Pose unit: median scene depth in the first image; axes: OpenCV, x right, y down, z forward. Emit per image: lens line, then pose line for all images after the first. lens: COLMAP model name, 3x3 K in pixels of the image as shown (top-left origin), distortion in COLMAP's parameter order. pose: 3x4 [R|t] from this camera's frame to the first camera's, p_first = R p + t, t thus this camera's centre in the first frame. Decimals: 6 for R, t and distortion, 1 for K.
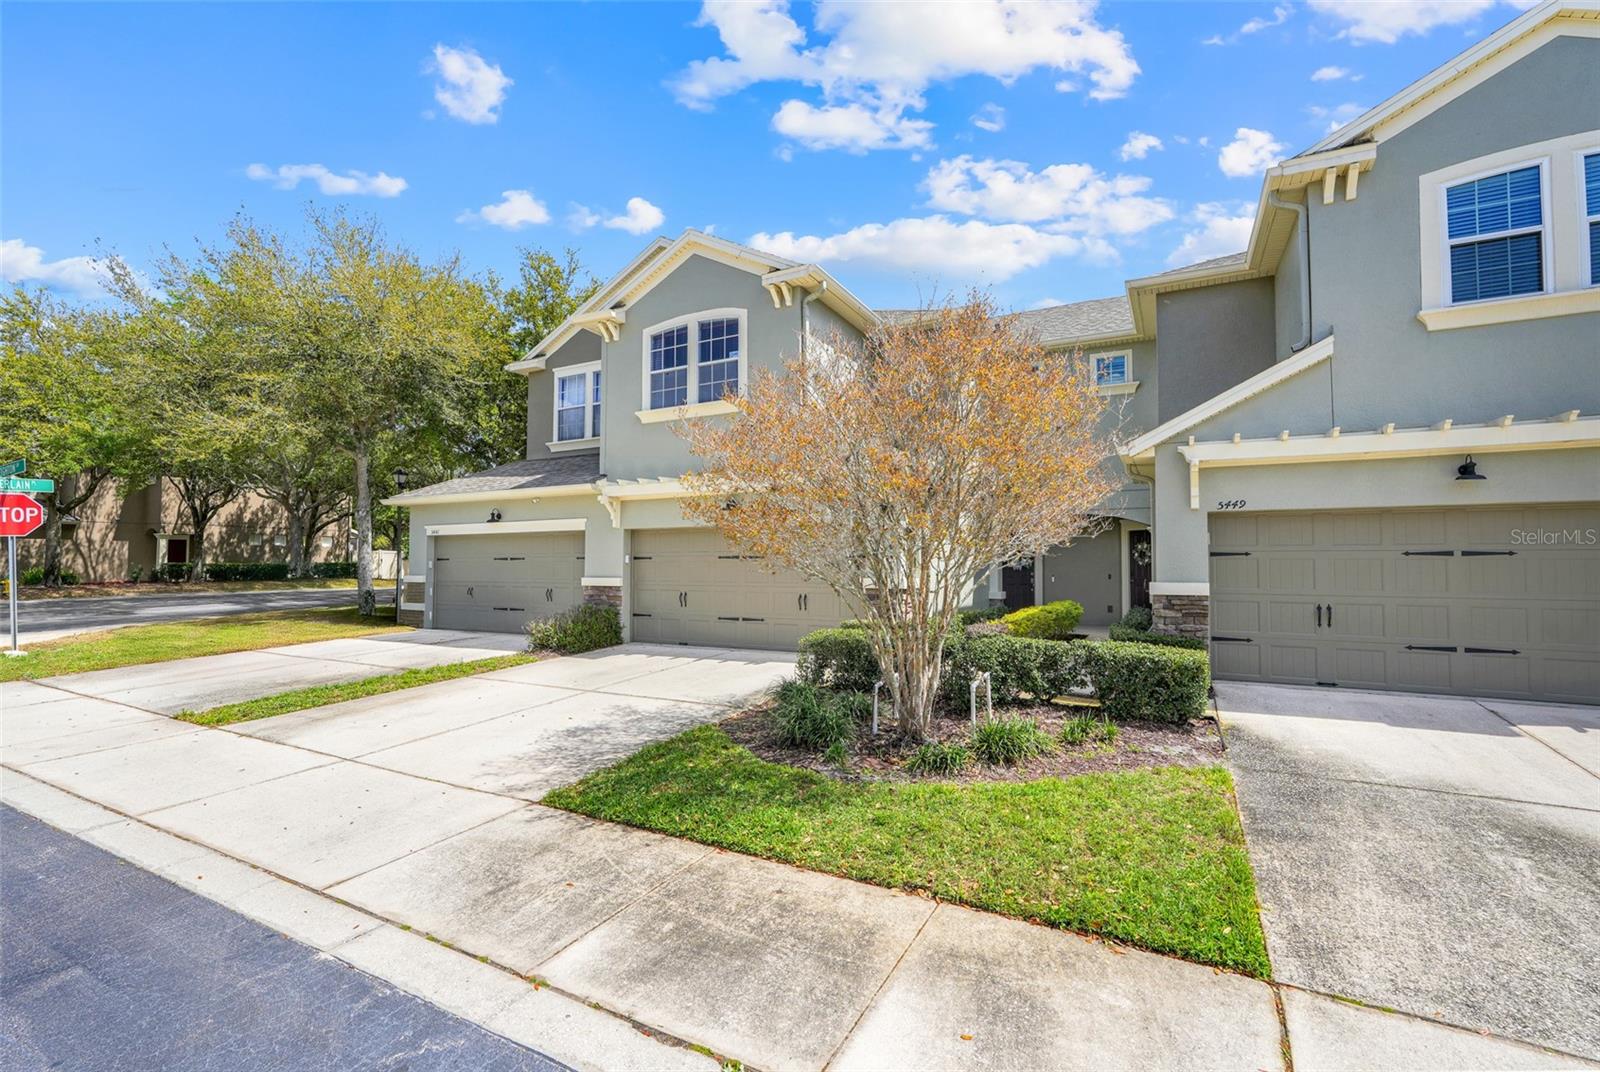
lens RADIAL K [[722.4, 0, 794.7], [0, 722.4, 537.9], [0, 0, 1]] dist [-0.018413, 0.008319]
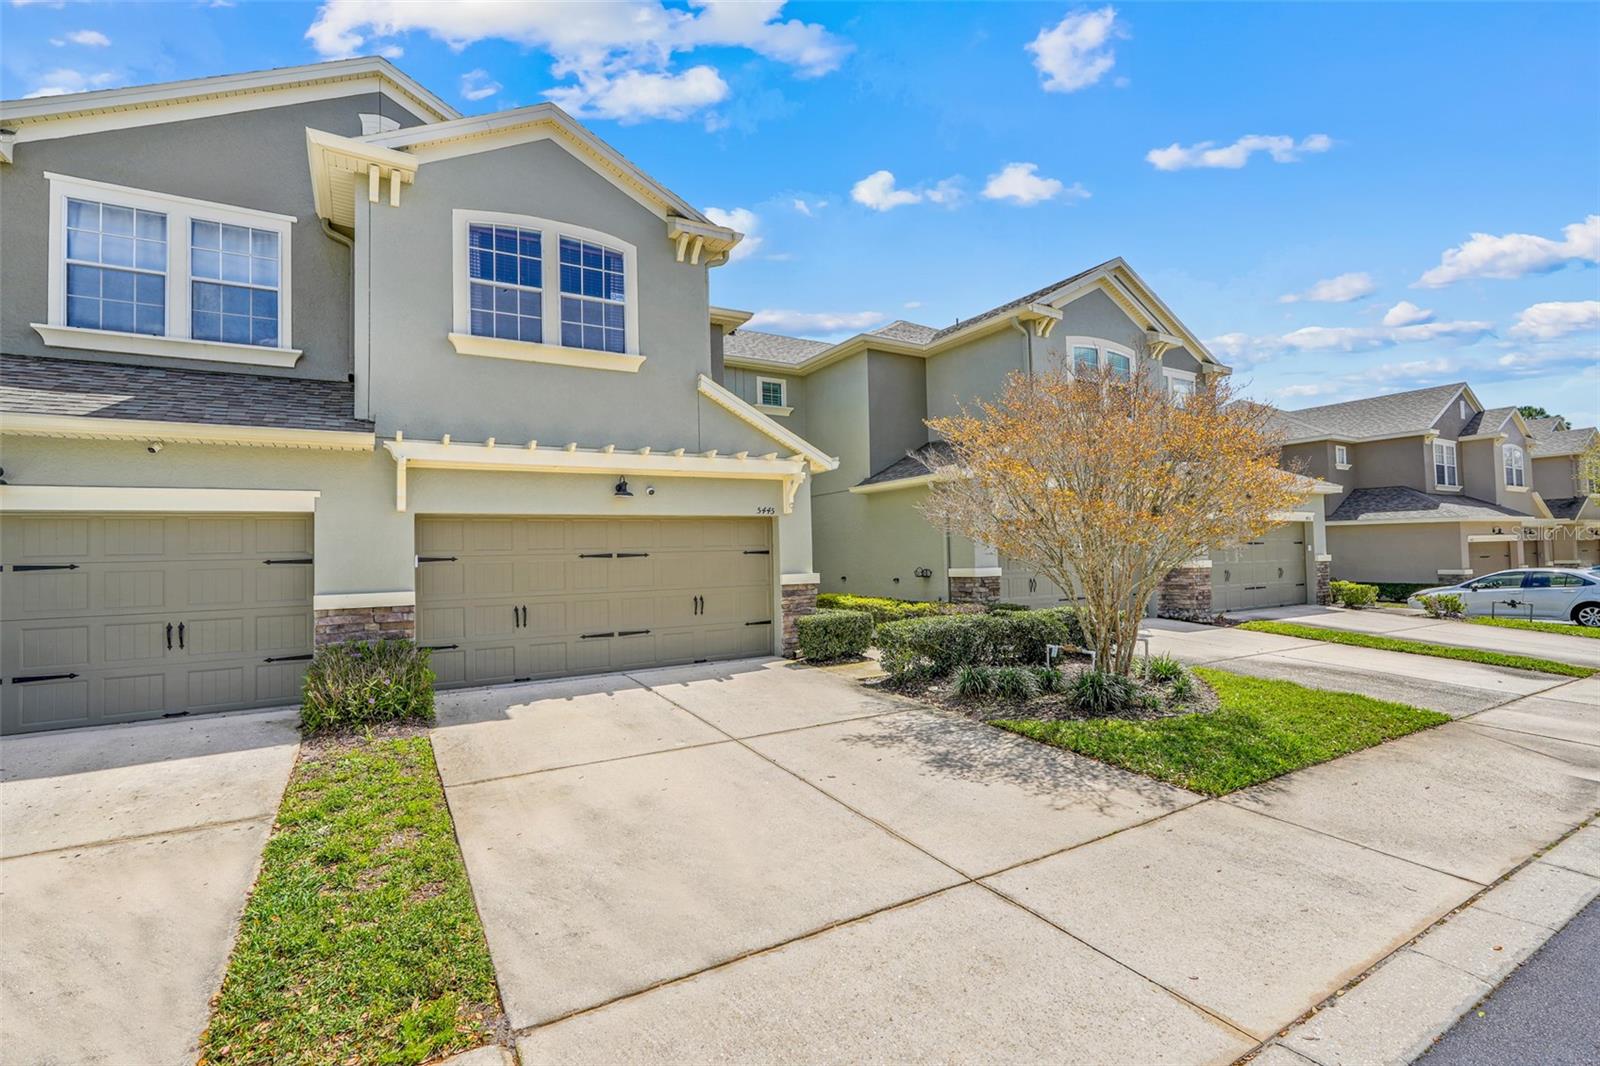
lens RADIAL K [[722.4, 0, 794.7], [0, 722.4, 534.9], [0, 0, 1]] dist [-0.018413, 0.008319]
pose [[0.511455, 0.011429, 0.859234, -0.627427], [-0.010583, 0.999919, -0.007001, 0.007689], [-0.859245, -0.005512, 0.511535, 0.412868]]
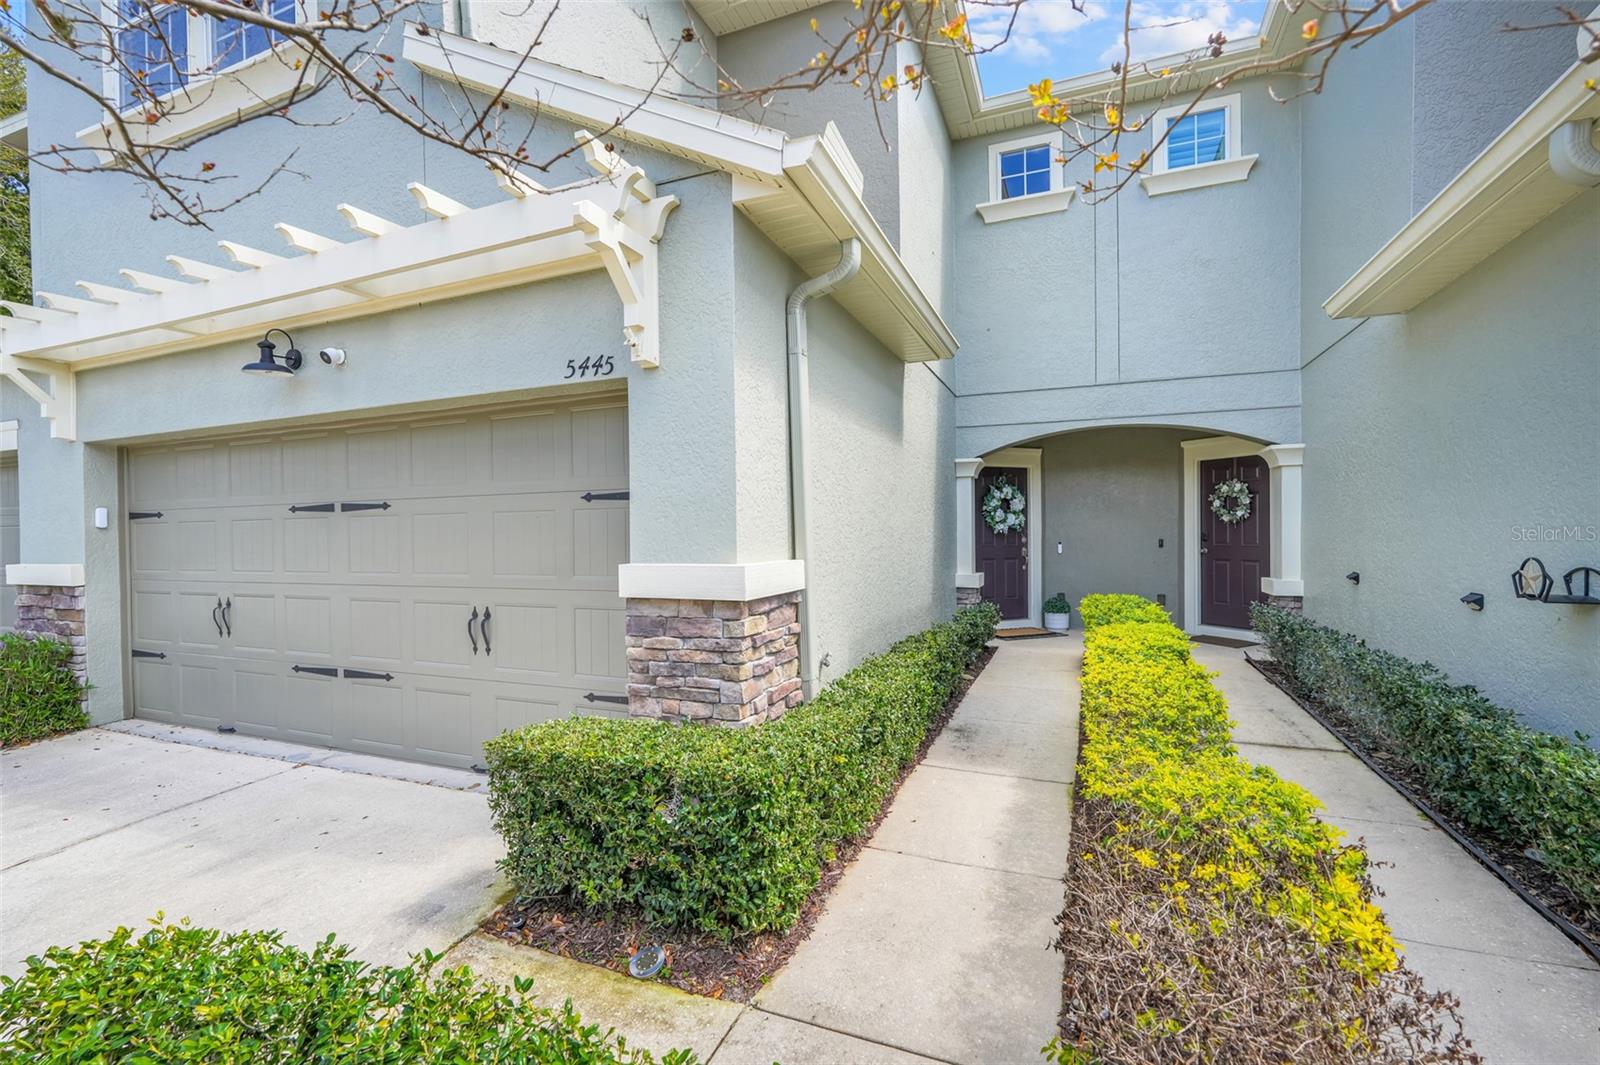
lens RADIAL K [[710.5, 0, 800.0], [0, 710.5, 532.5], [0, 0, 1]] dist [-0.022804, 0.008736]
pose [[0.993403, -0.011915, 0.114055, 0.115026], [0.007665, 0.999262, 0.037627, 0.027281], [-0.114419, -0.036505, 0.992762, 0.590880]]
